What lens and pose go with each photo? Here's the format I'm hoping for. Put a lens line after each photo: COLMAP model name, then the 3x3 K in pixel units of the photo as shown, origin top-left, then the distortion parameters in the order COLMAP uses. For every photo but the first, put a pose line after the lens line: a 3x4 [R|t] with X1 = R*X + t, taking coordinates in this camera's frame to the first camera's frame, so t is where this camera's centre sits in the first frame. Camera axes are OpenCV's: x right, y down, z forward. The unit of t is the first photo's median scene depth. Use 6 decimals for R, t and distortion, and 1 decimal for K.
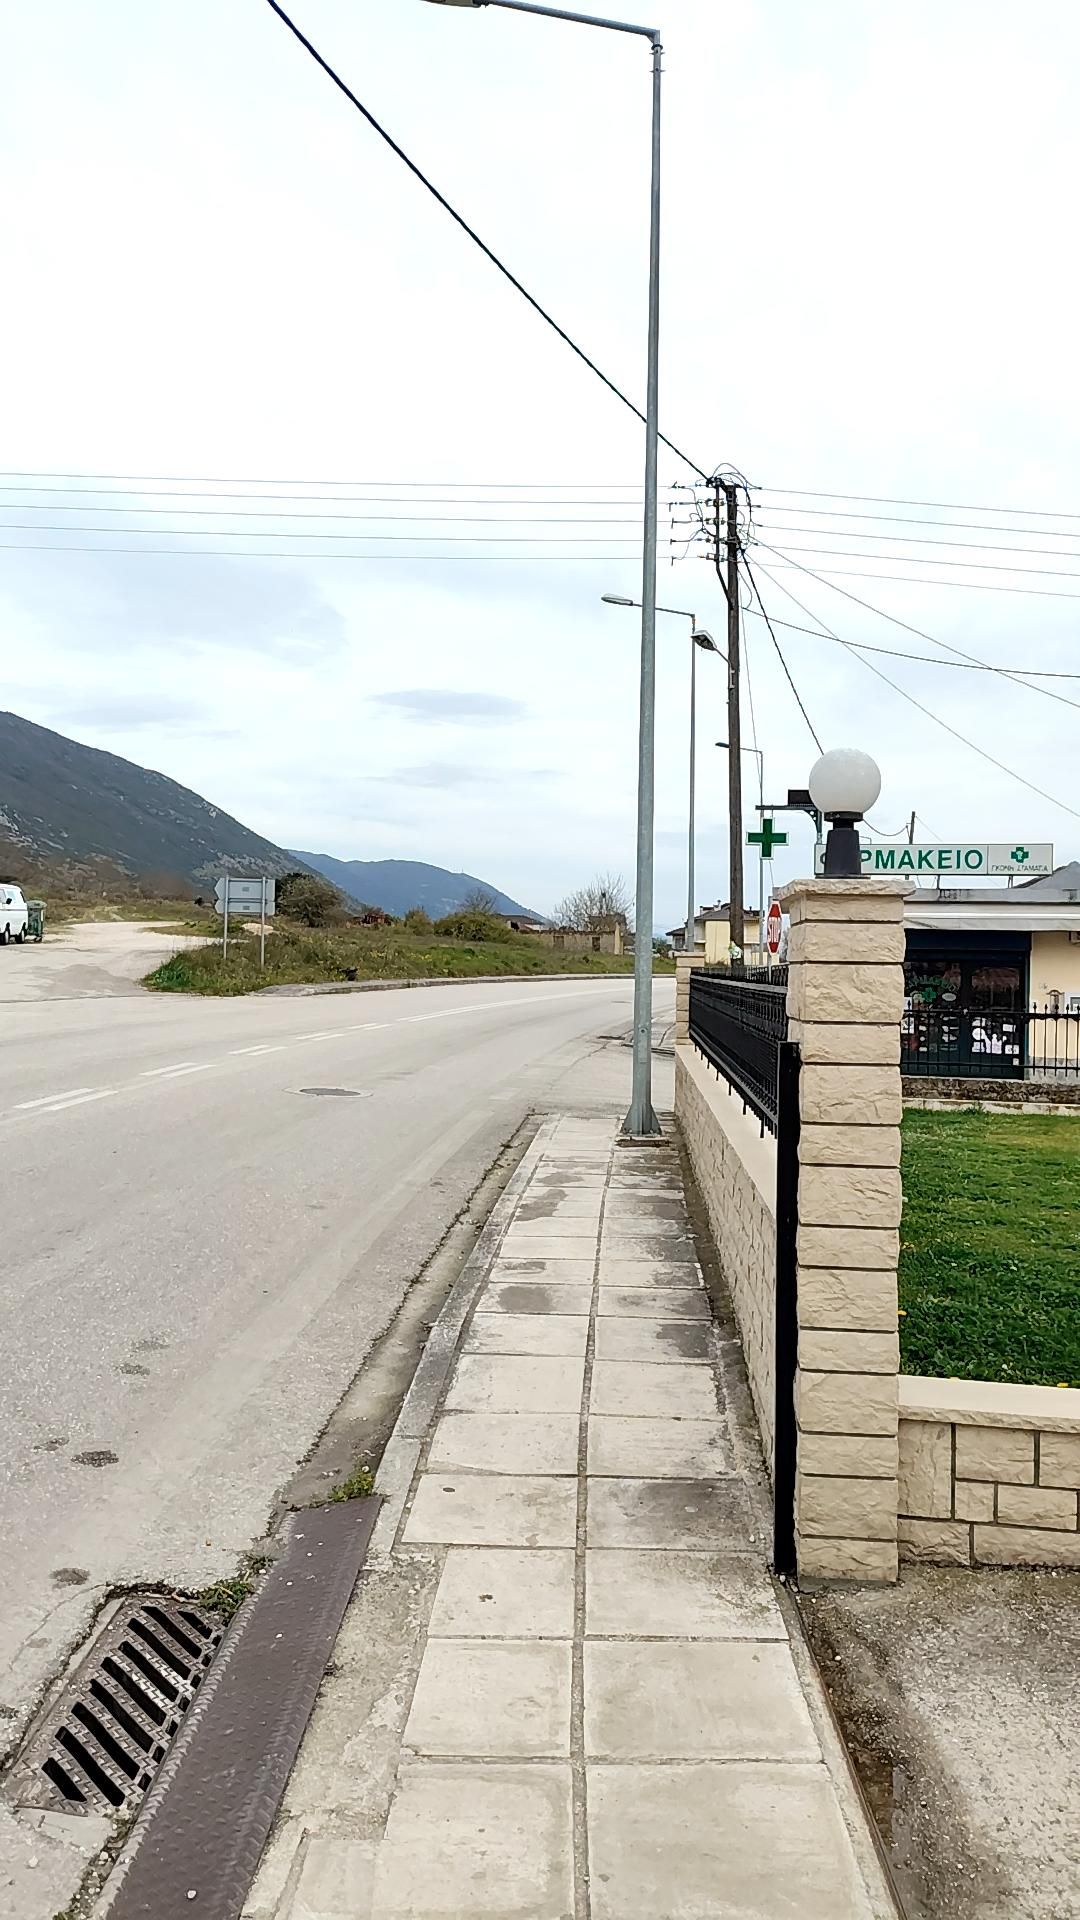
lens RADIAL K [[1342.5, 0, 538.2], [0, 1342.5, 959.0], [0, 0, 1]] dist [0.036364, 0.002940]
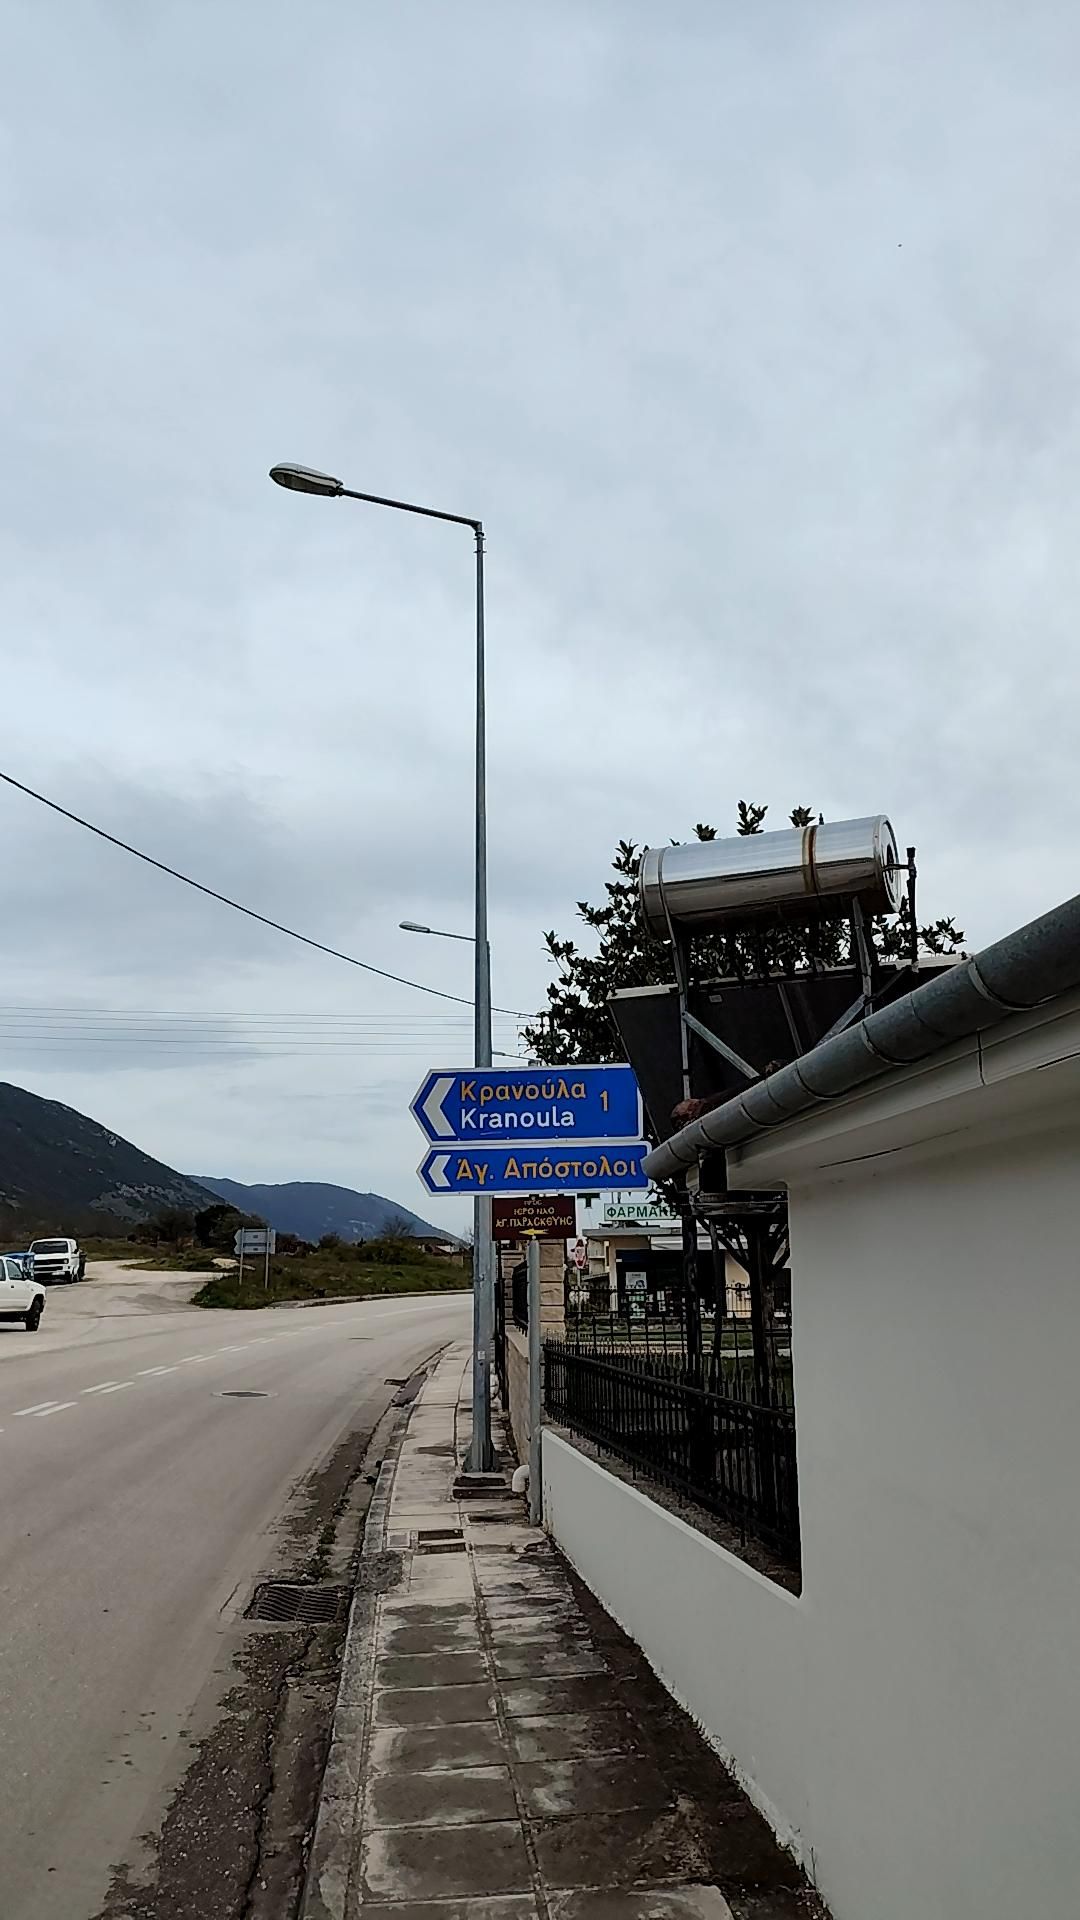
lens RADIAL K [[1342.5, 0, 543.7], [0, 1342.5, 953.3], [0, 0, 1]] dist [0.036364, 0.002940]
pose [[0.996857, -0.023133, 0.075764, -0.001468], [0.040263, 0.971620, -0.233095, 0.001534], [-0.068222, 0.235413, 0.969498, -0.193302]]
